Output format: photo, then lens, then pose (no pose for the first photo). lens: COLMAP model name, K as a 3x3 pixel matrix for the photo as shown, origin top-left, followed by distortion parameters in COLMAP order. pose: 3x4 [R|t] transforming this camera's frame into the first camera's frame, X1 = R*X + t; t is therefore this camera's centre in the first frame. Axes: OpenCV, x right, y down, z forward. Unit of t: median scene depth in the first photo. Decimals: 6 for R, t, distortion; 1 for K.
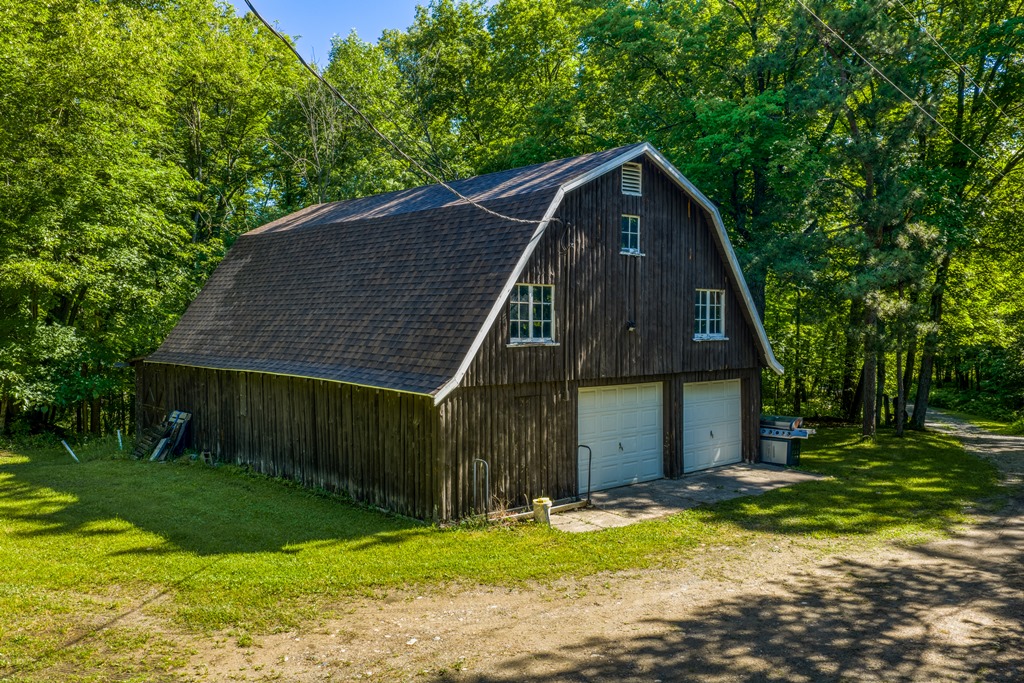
lens RADIAL K [[841.7, 0, 520.8], [0, 841.7, 343.4], [0, 0, 1]] dist [0.015030, -0.032554]
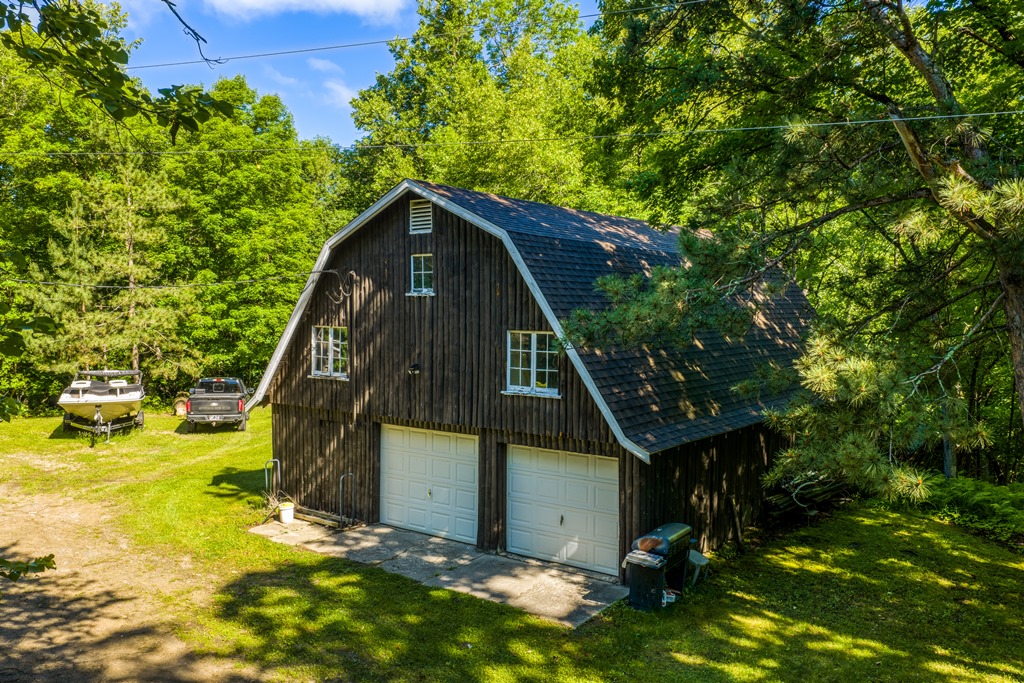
lens RADIAL K [[841.7, 0, 520.6], [0, 841.7, 341.3], [0, 0, 1]] dist [0.015030, -0.032554]
pose [[0.207862, 0.030203, -0.977692, 1.314166], [-0.046082, 0.998716, 0.021055, -0.093553], [0.977072, 0.040678, 0.208987, 1.094627]]
